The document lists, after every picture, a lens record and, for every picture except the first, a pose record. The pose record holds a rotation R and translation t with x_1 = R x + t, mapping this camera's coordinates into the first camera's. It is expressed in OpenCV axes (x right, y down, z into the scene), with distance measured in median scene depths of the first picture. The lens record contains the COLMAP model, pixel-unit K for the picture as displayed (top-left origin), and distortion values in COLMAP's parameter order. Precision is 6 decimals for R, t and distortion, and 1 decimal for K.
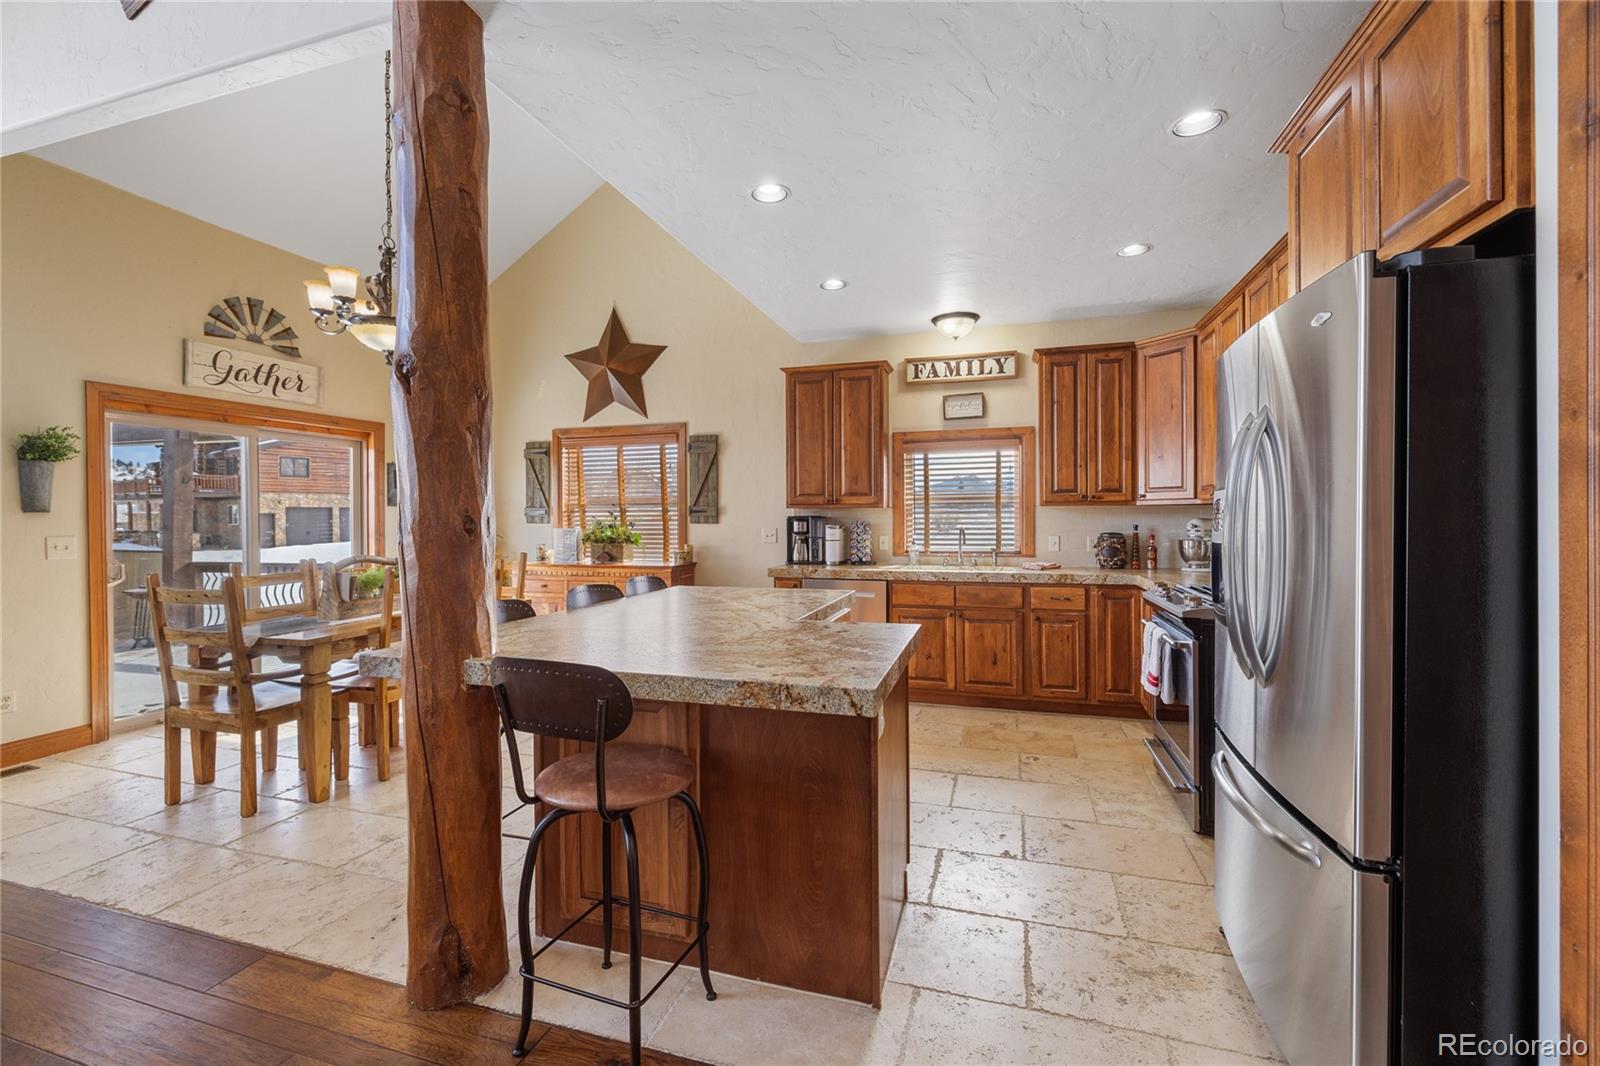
lens RADIAL K [[673.0, 0, 786.8], [0, 673.0, 517.7], [0, 0, 1]] dist [-0.001089, 0.000432]
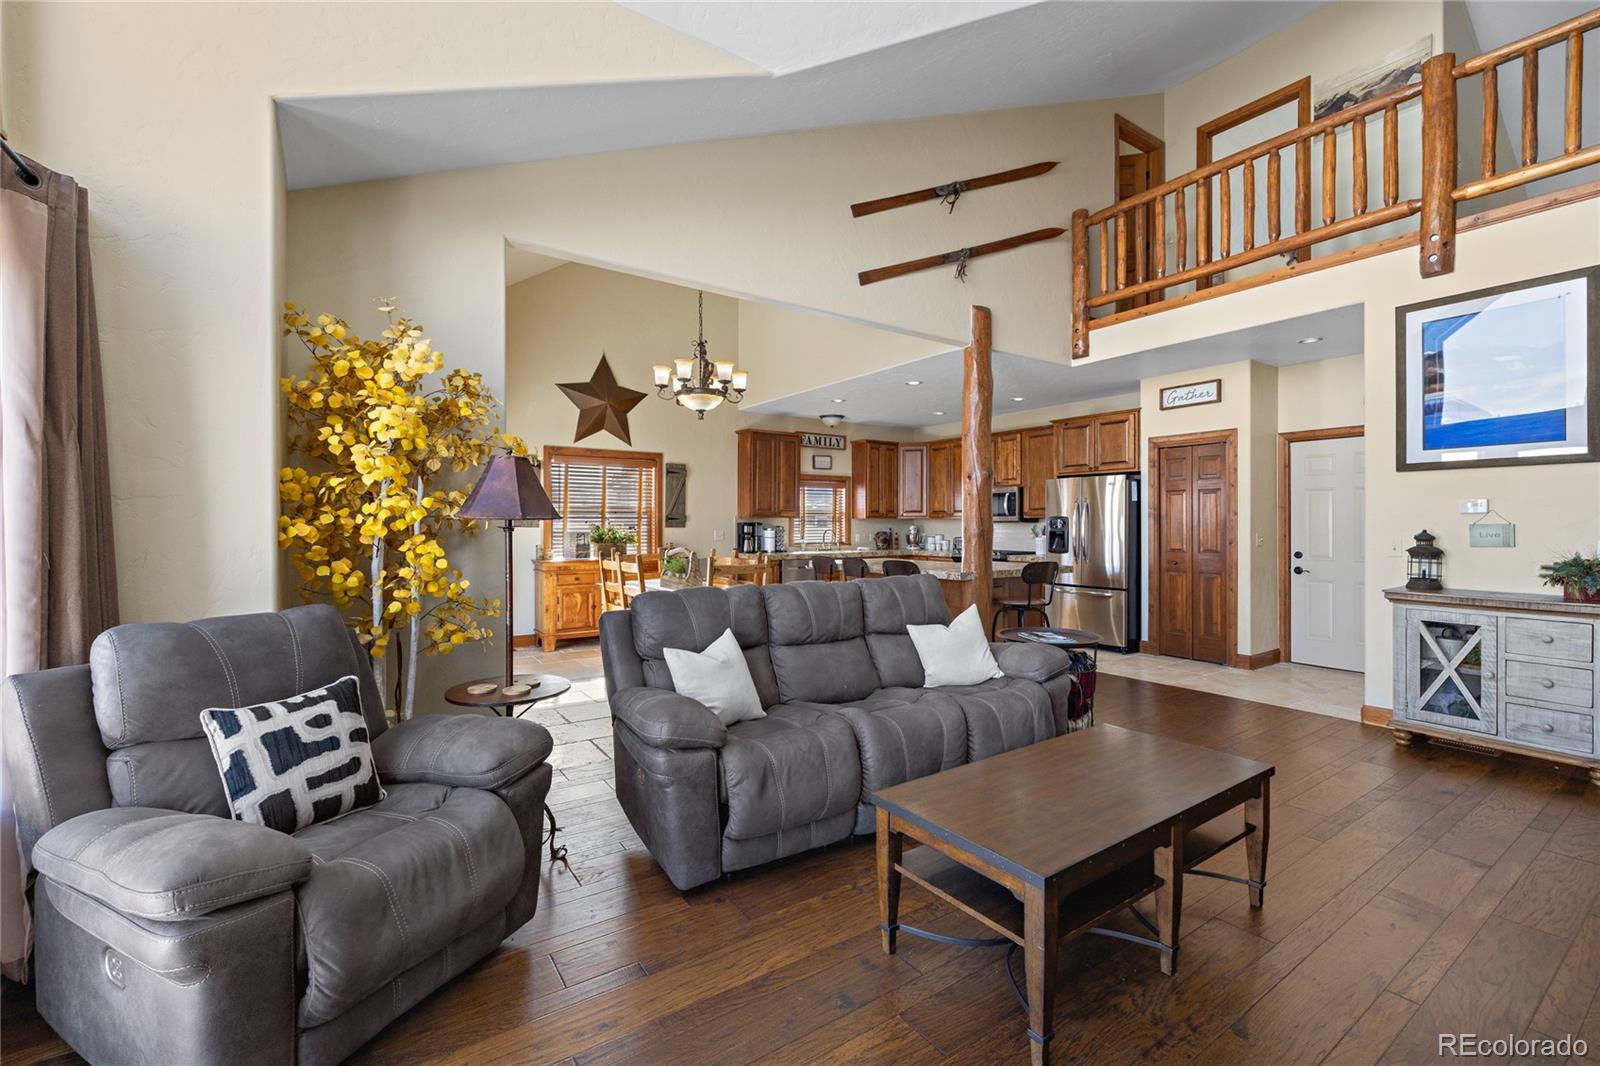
lens RADIAL K [[673.0, 0, 788.6], [0, 673.0, 527.4], [0, 0, 1]] dist [-0.001089, 0.000432]
pose [[0.627697, 0.002117, 0.778455, -1.169938], [-0.004851, 0.999988, 0.001192, 0.006889], [-0.778442, -0.004525, 0.627700, -0.060907]]
